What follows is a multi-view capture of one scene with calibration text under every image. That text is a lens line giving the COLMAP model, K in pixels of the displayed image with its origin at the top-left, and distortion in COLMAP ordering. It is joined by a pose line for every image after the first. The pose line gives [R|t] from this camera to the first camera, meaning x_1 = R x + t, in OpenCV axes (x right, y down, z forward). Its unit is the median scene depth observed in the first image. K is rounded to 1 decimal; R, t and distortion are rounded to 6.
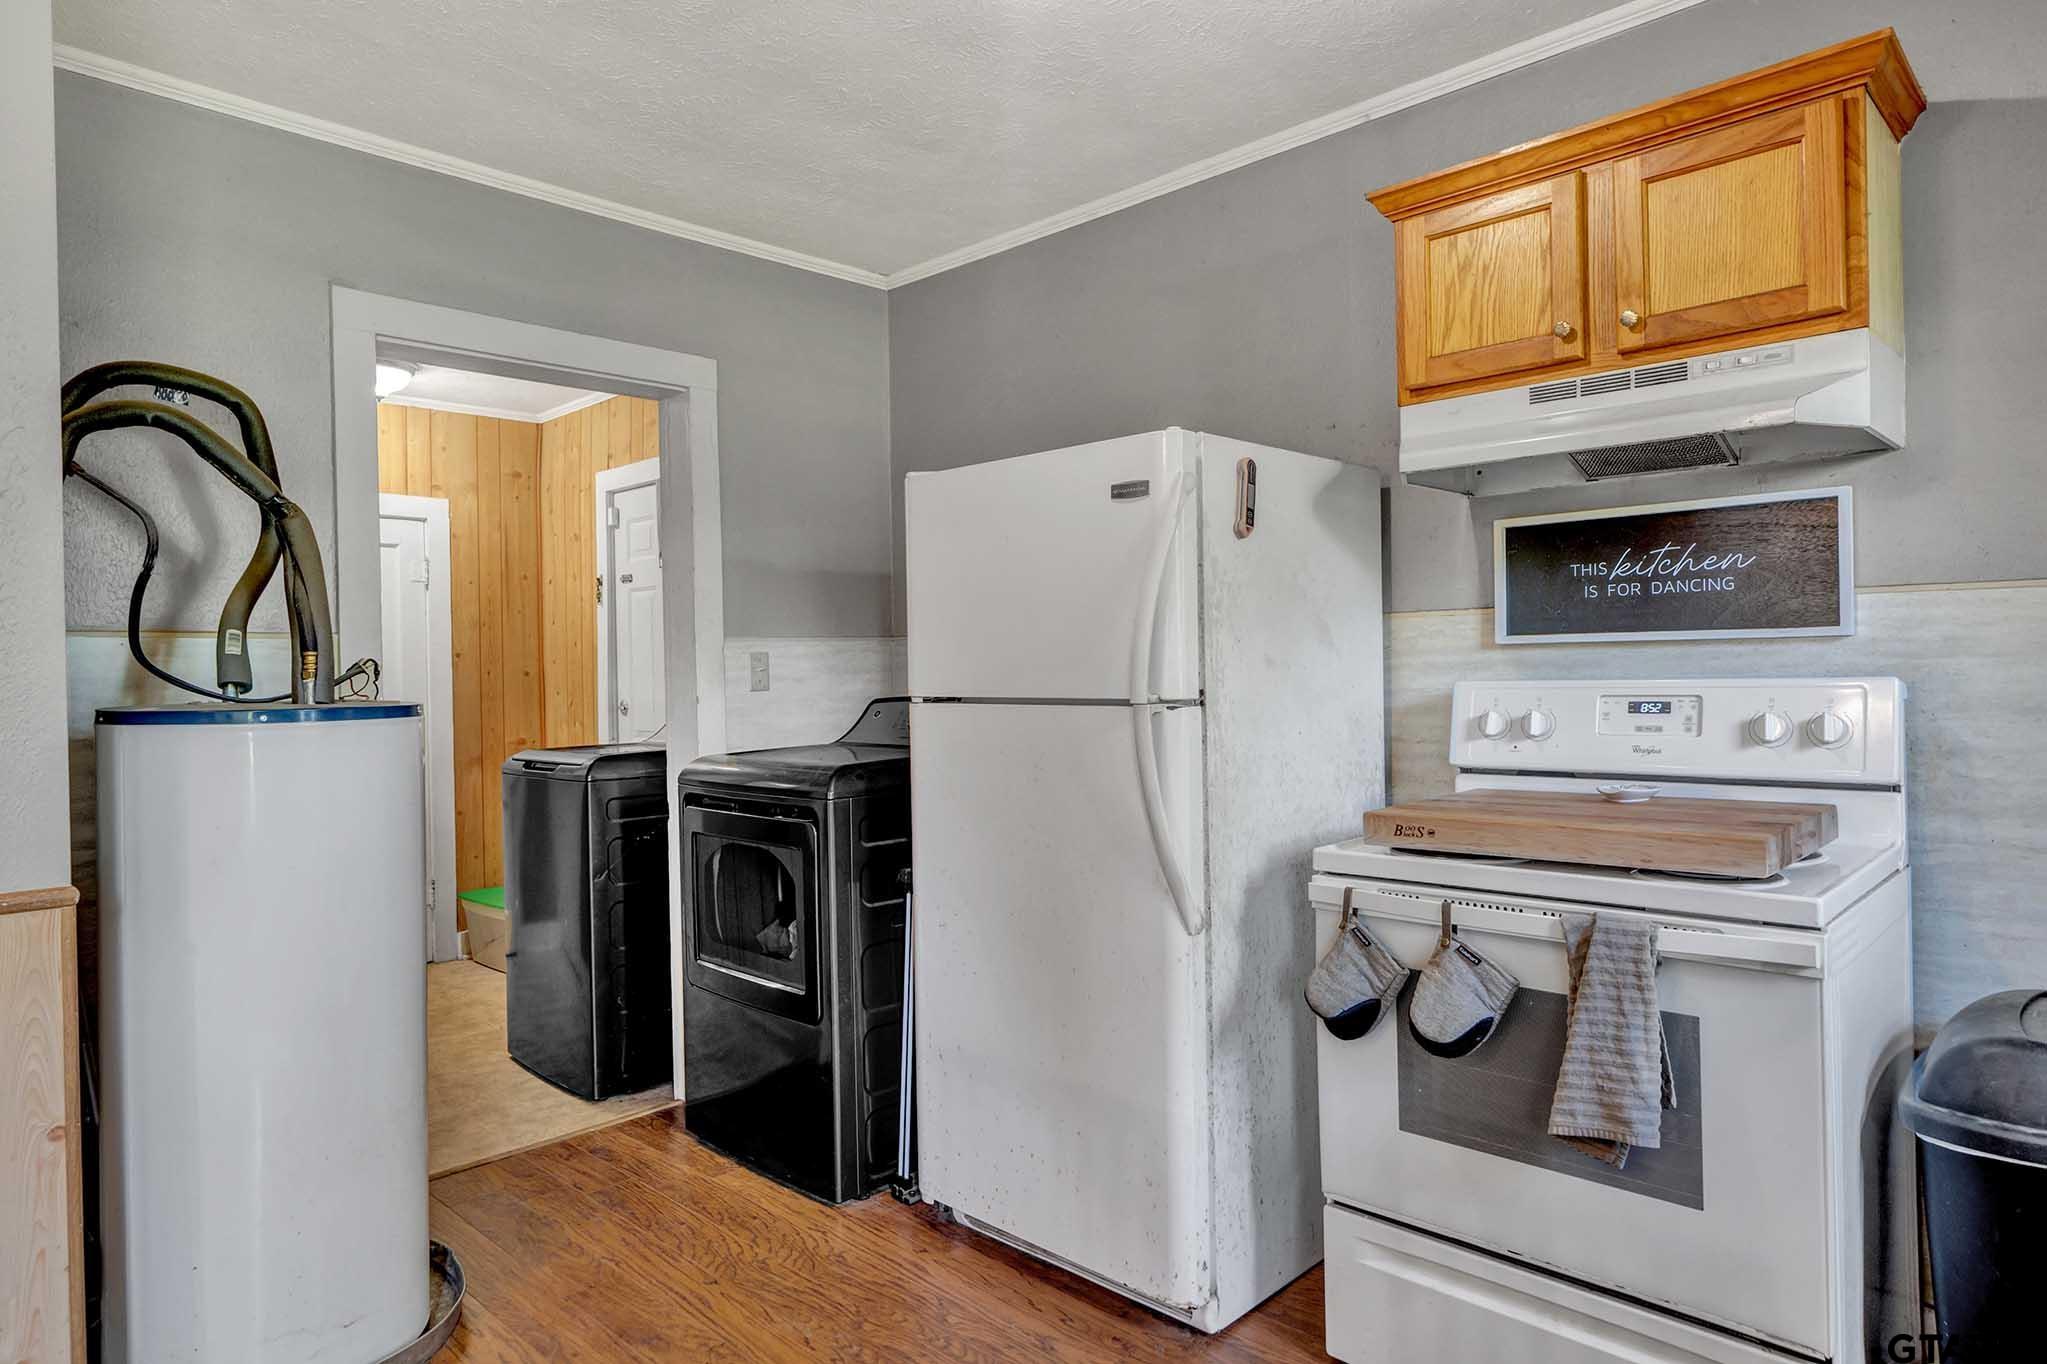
lens RADIAL K [[1230.3, 0, 1019.3], [0, 1230.3, 674.5], [0, 0, 1]] dist [0.003896, 0.000329]
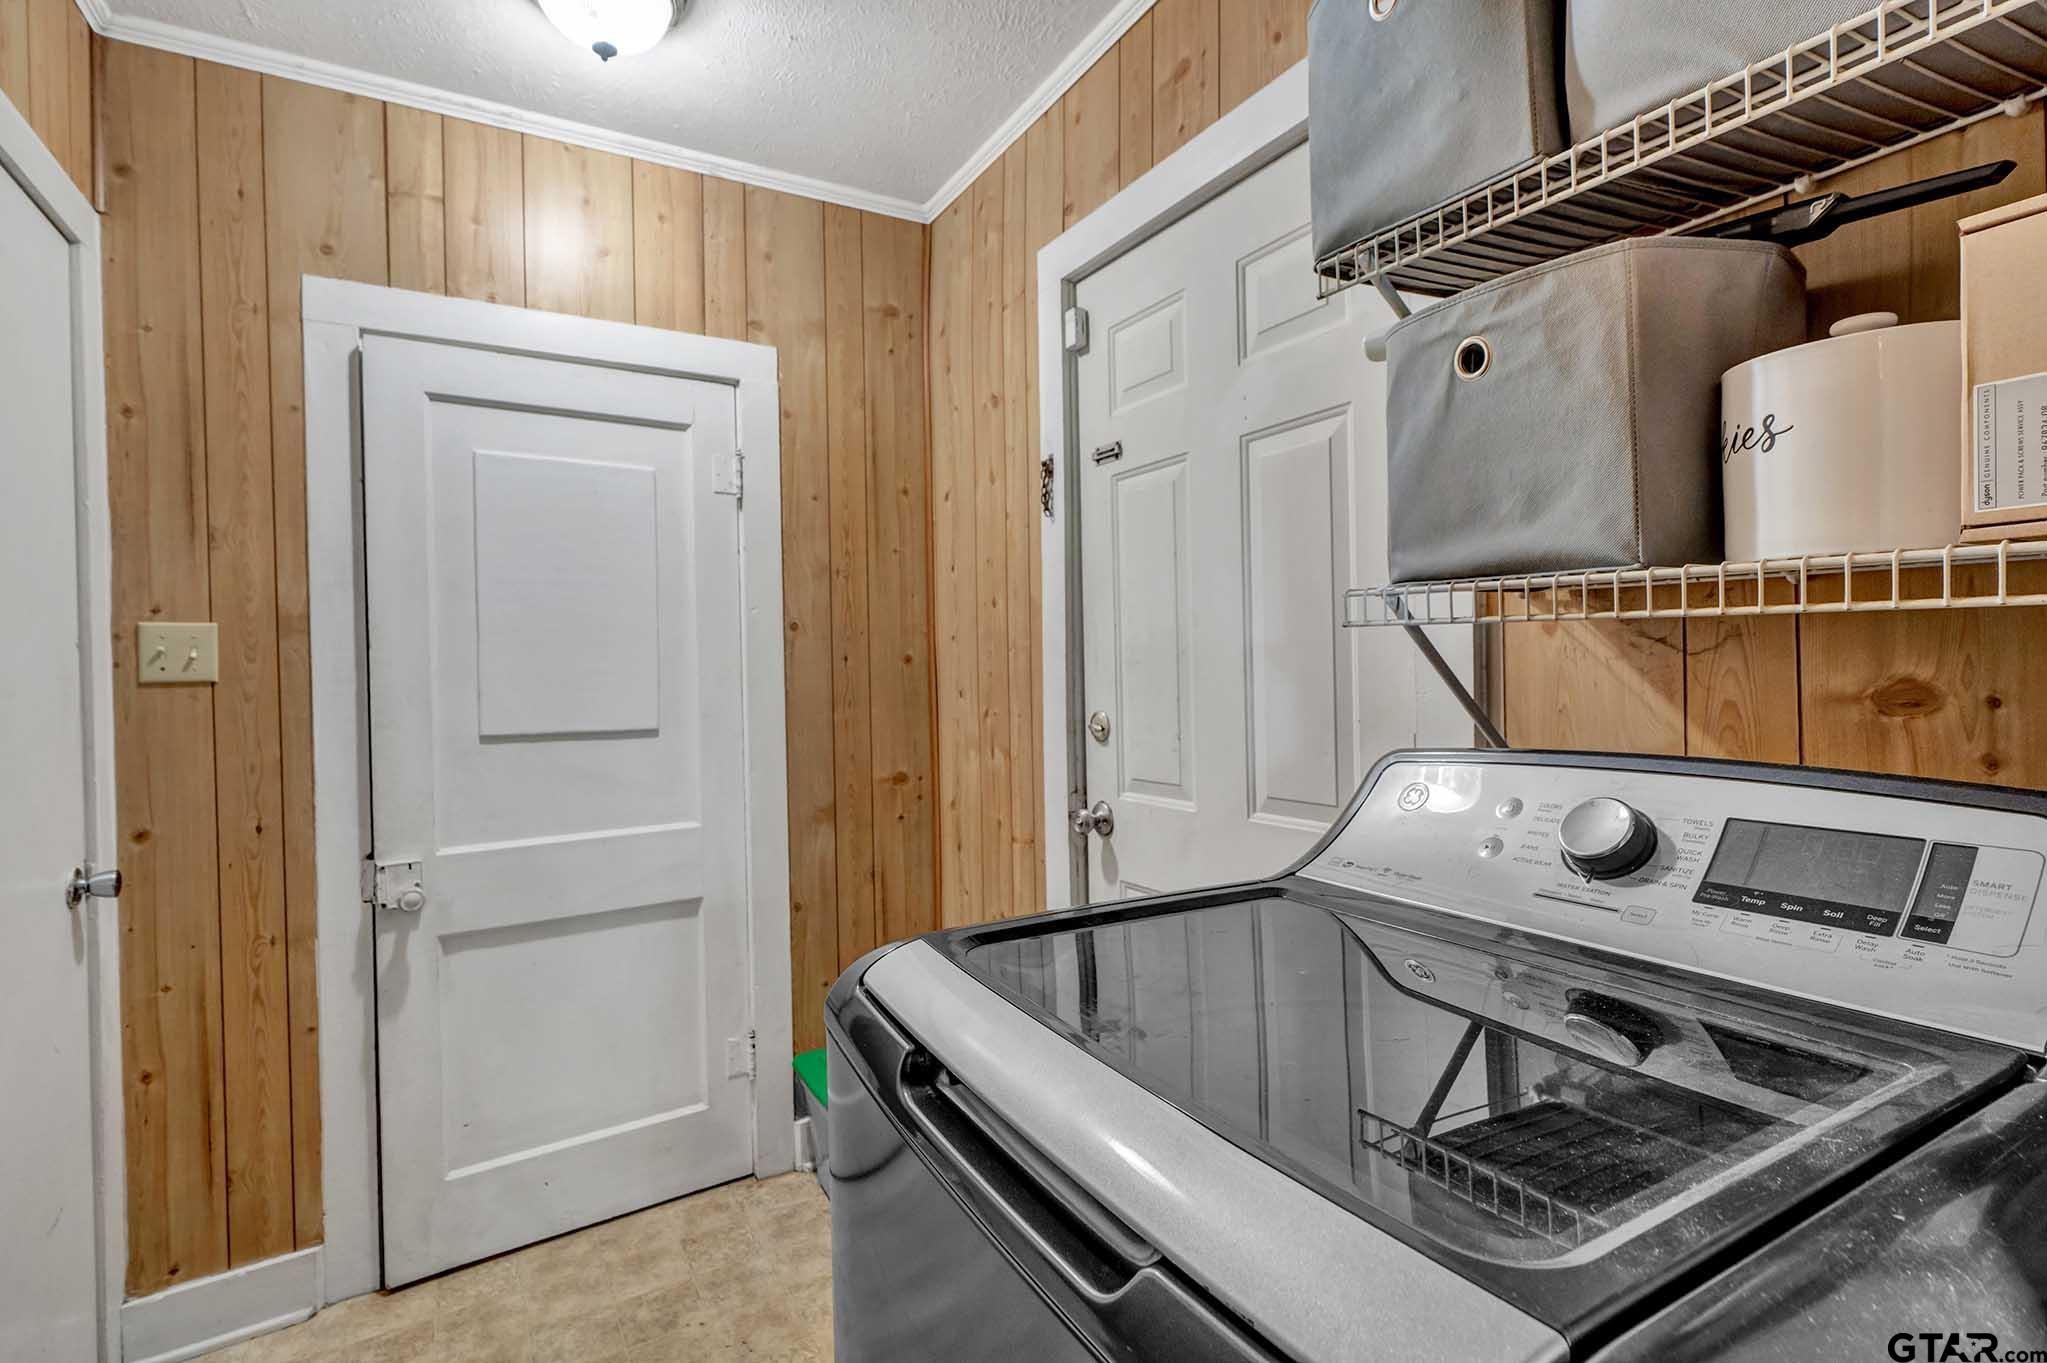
lens RADIAL K [[942.1, 0, 1021.6], [0, 942.1, 678.1], [0, 0, 1]] dist [0.000856, 0.000028]
pose [[0.966424, 0.001475, -0.256949, -0.244635], [0.001547, 0.999932, 0.011555, 0.003032], [0.256949, -0.011565, 0.966356, 0.610581]]
